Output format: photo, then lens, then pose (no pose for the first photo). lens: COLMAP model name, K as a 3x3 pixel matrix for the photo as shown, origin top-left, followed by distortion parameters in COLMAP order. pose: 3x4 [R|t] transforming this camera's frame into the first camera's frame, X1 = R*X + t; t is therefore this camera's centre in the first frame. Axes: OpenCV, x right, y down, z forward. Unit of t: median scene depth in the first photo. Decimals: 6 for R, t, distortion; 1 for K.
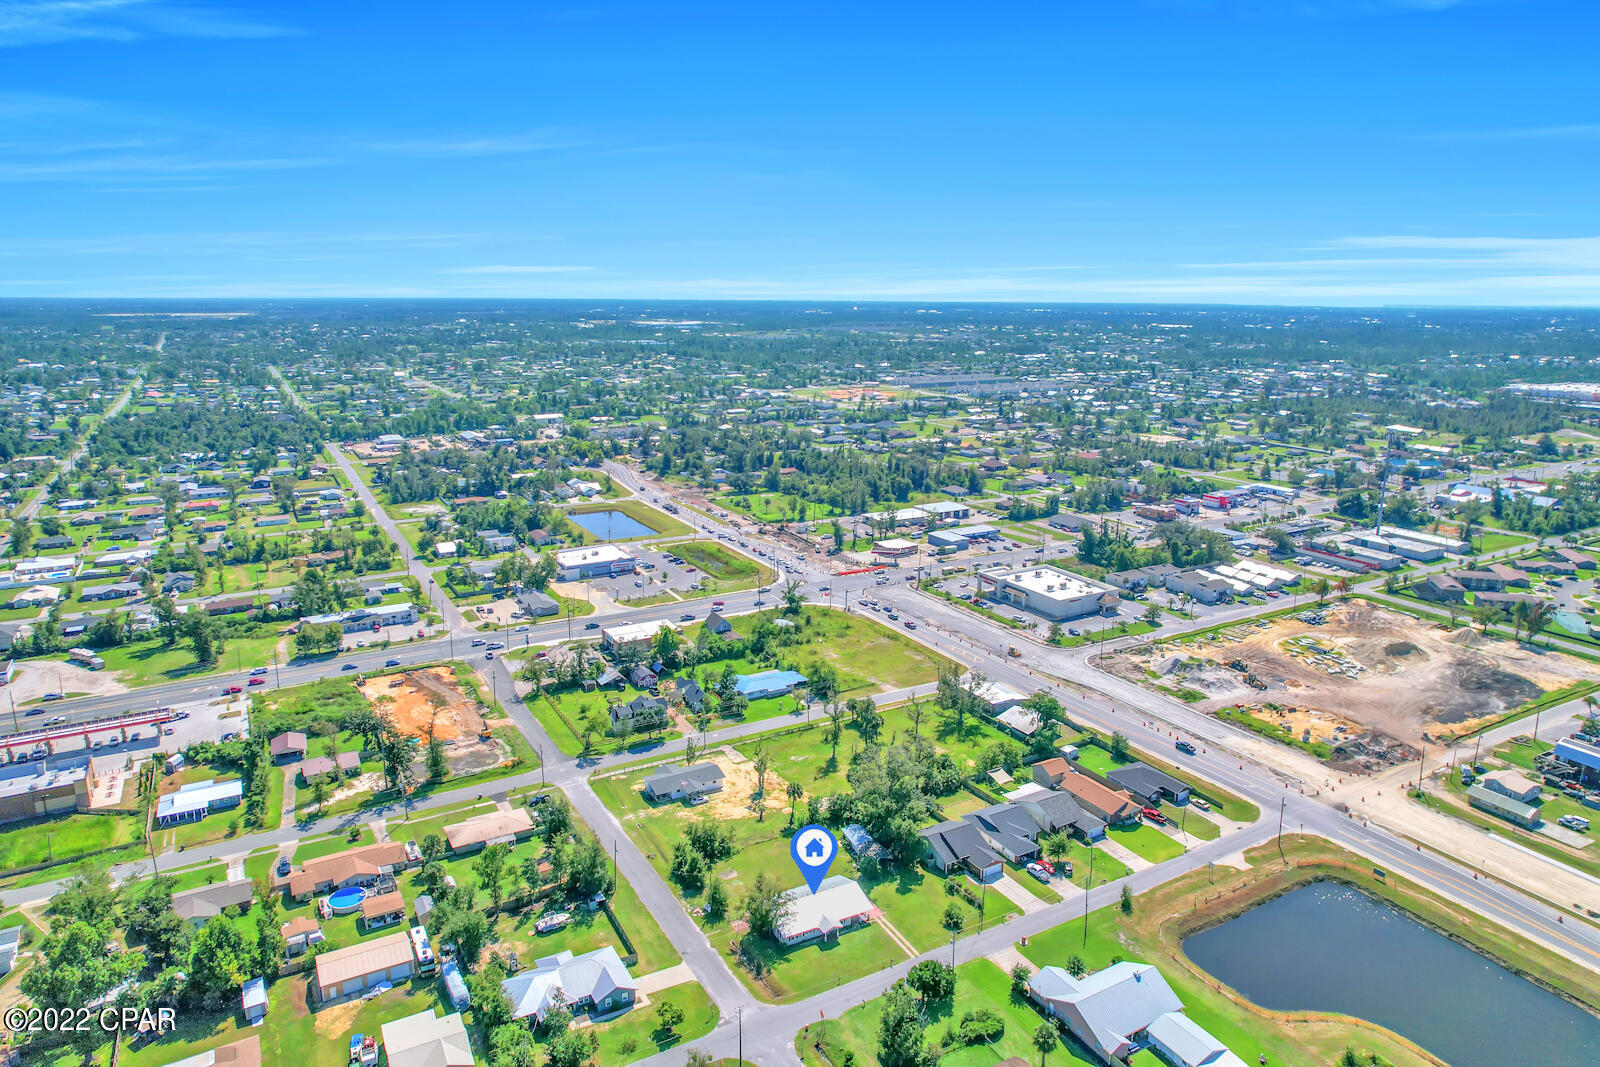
lens RADIAL K [[1021.6, 0, 808.4], [0, 1021.6, 552.8], [0, 0, 1]] dist [-0.073912, 0.069546]
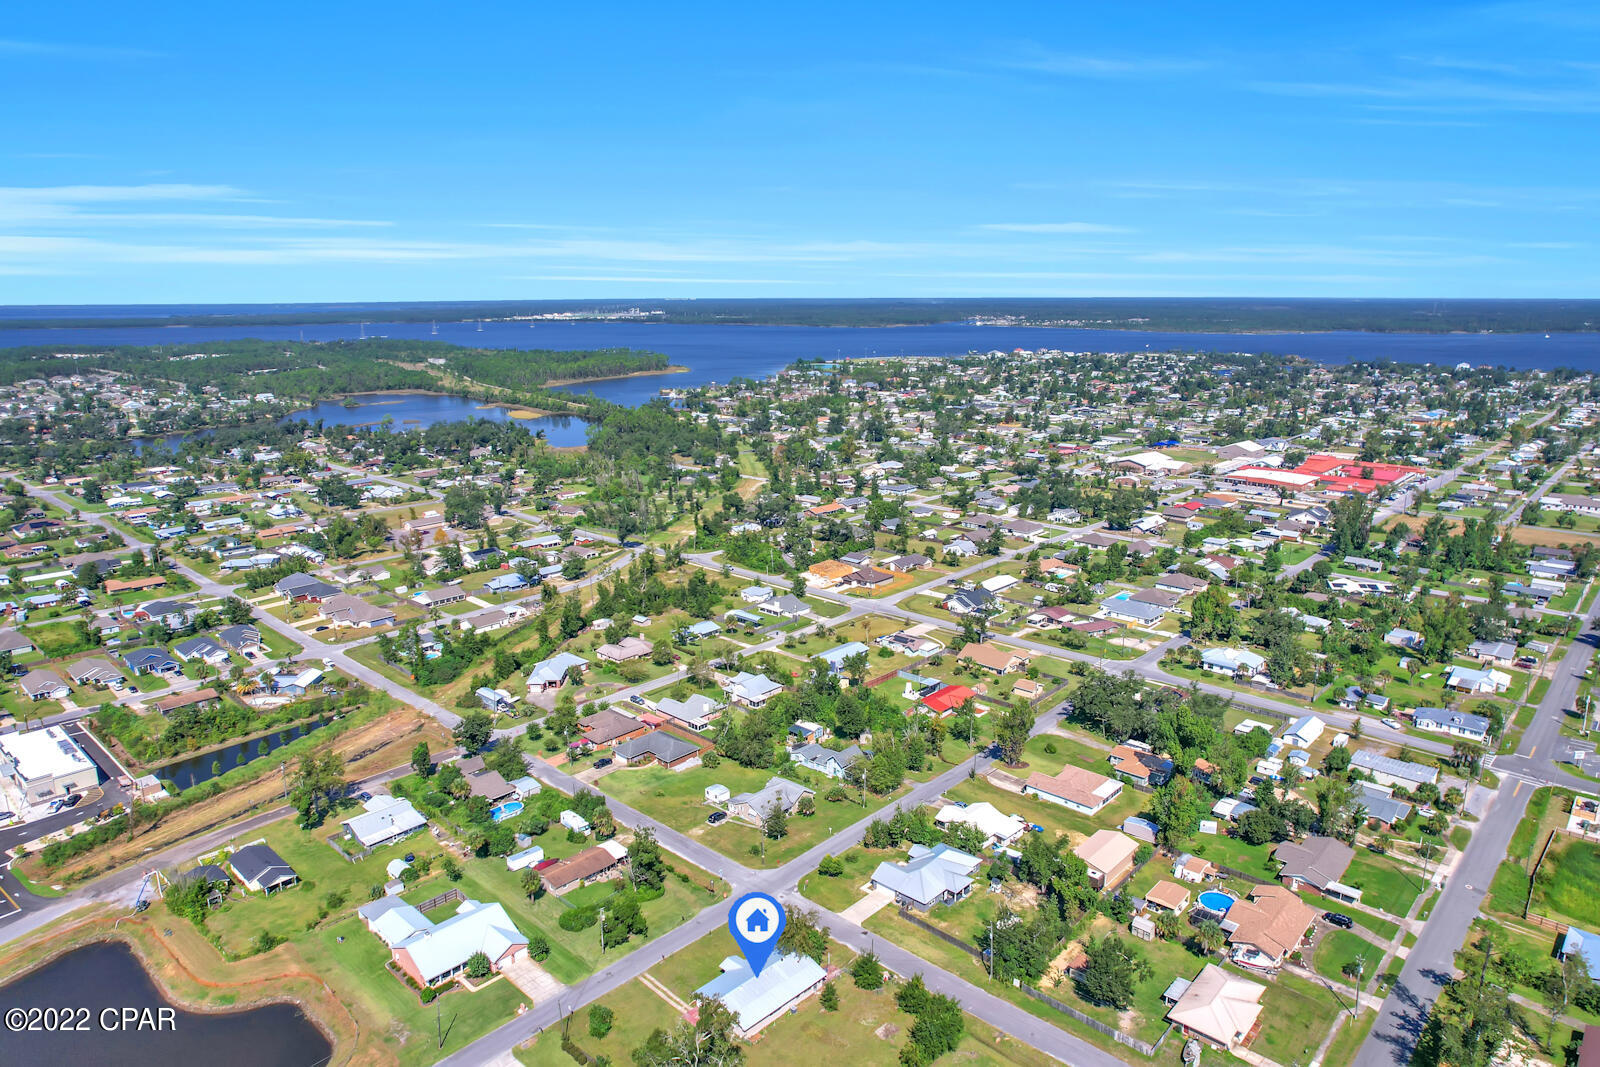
lens RADIAL K [[1021.6, 0, 808.4], [0, 1021.6, 552.8], [0, 0, 1]] dist [-0.073912, 0.069546]
pose [[-0.953646, 0.072809, -0.291990, 0.114097], [-0.077335, 0.878409, 0.471610, -0.236783], [0.290824, 0.472330, -0.832061, 0.924572]]
